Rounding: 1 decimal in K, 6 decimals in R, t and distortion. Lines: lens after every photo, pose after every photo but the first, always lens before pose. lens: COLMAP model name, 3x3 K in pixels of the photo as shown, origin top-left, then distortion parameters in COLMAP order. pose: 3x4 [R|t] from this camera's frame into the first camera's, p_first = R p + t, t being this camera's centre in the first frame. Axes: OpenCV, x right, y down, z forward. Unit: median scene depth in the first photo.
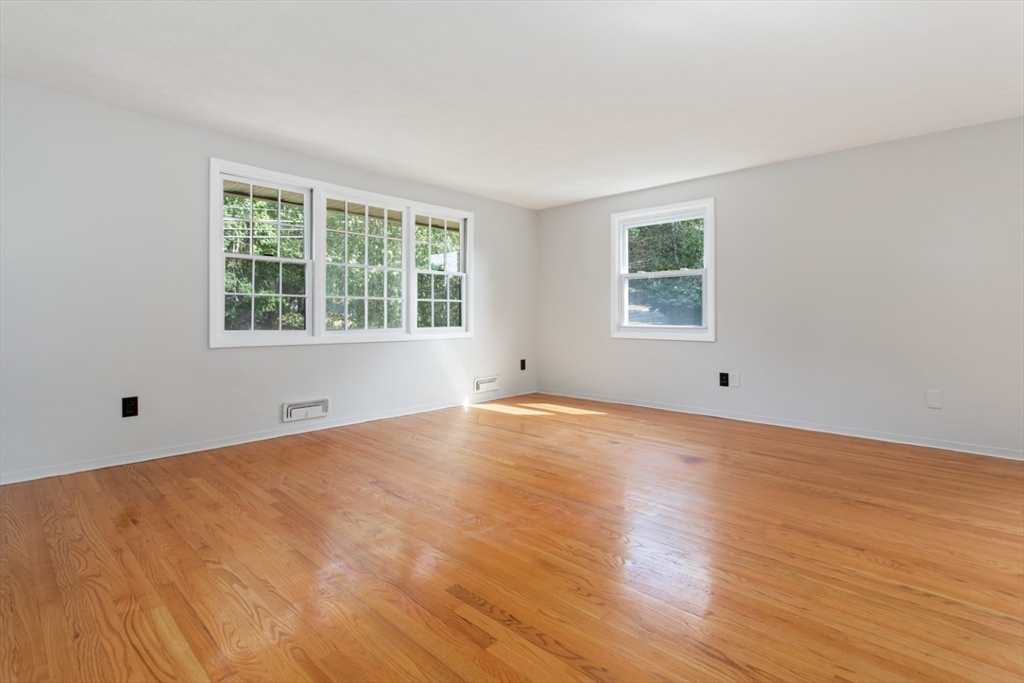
lens RADIAL K [[487.8, 0, 516.6], [0, 487.8, 316.8], [0, 0, 1]] dist [0.003874, -0.000020]
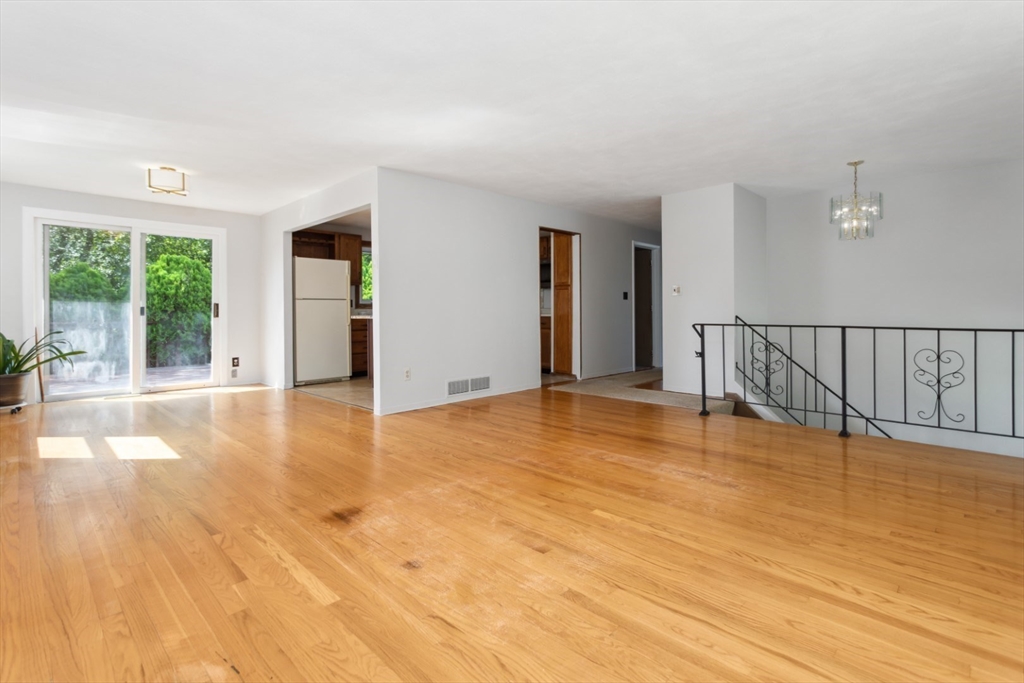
lens RADIAL K [[487.8, 0, 516.6], [0, 487.8, 316.8], [0, 0, 1]] dist [0.003874, -0.000020]
pose [[-0.999694, 0.002058, 0.024648, 0.071345], [0.002494, 0.999841, 0.017647, -0.004240], [-0.024608, 0.017703, -0.999540, 1.336073]]
